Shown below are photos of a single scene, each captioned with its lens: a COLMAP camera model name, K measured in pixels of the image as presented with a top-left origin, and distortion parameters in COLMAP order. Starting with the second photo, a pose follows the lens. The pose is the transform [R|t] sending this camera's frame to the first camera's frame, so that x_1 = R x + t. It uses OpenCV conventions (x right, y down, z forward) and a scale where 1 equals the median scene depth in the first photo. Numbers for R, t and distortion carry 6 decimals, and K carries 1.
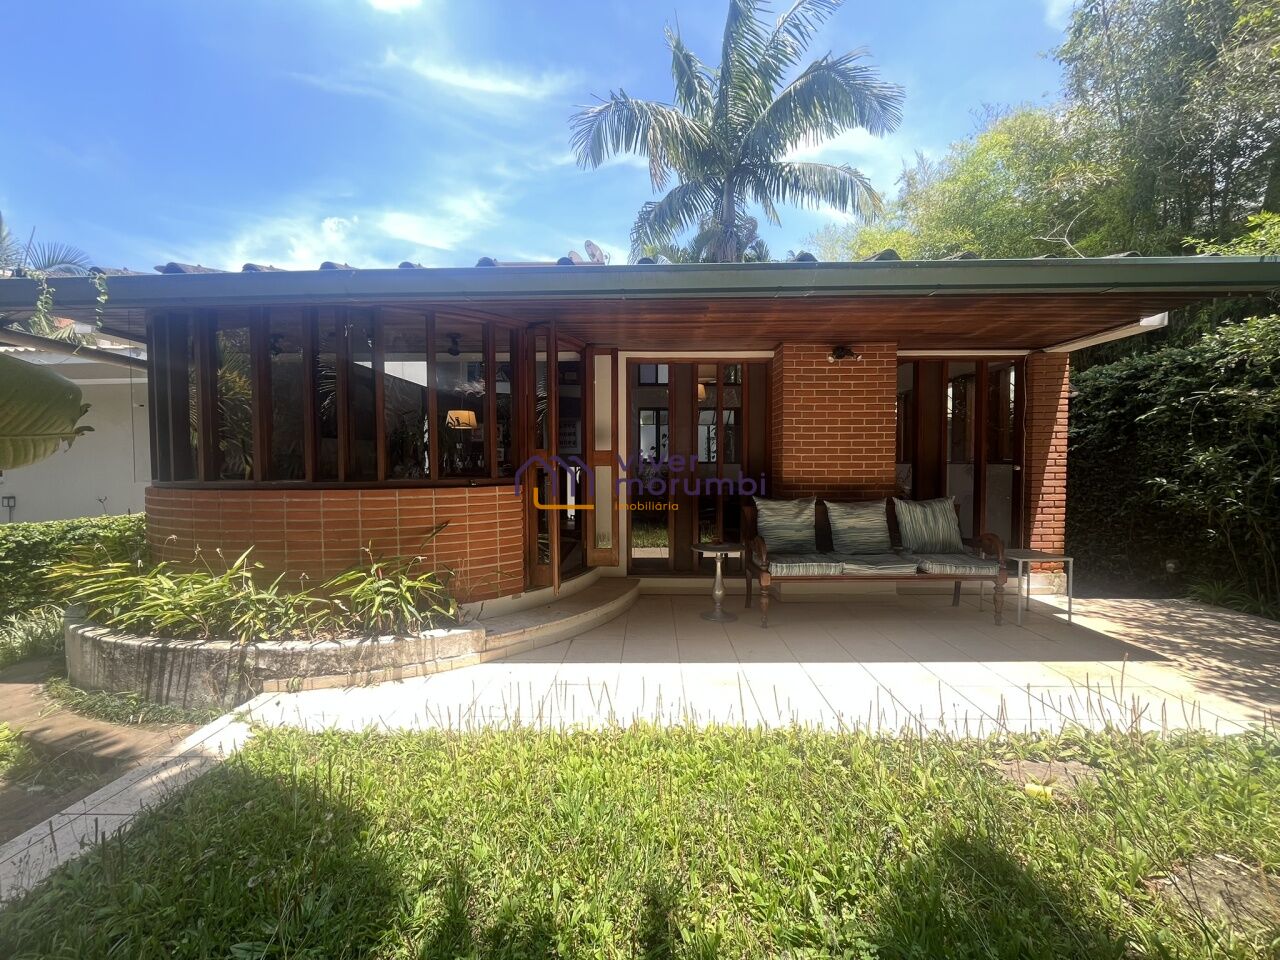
lens RADIAL K [[528.2, 0, 636.3], [0, 528.2, 482.1], [0, 0, 1]] dist [0.006765, -0.001768]
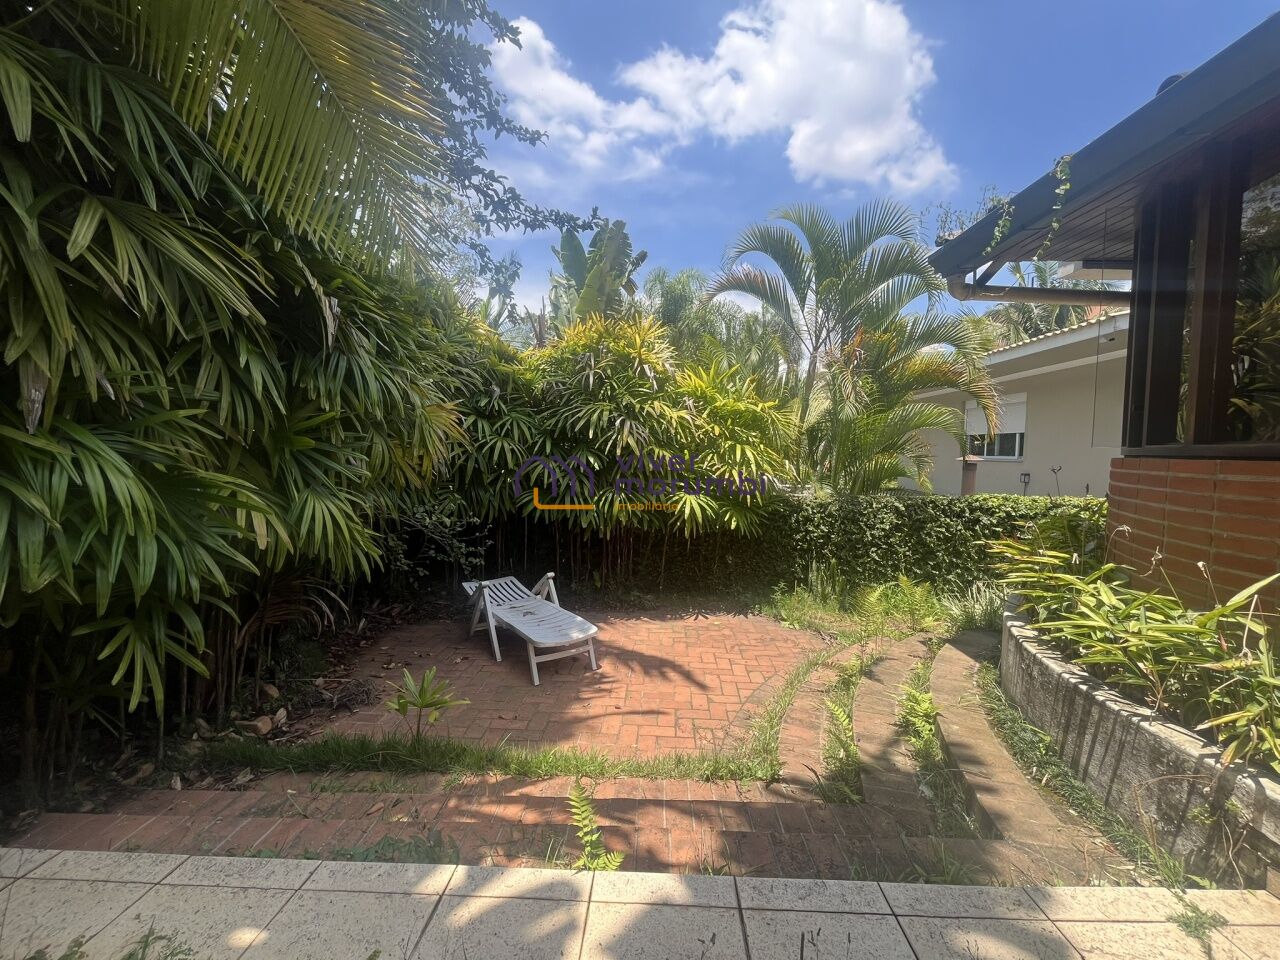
lens RADIAL K [[528.2, 0, 634.7], [0, 528.2, 476.8], [0, 0, 1]] dist [0.006765, -0.001768]
pose [[0.035695, 0.059828, -0.997570, -0.271183], [-0.051164, 0.997007, 0.057964, 0.035392], [0.998052, 0.048971, 0.038649, 0.398621]]
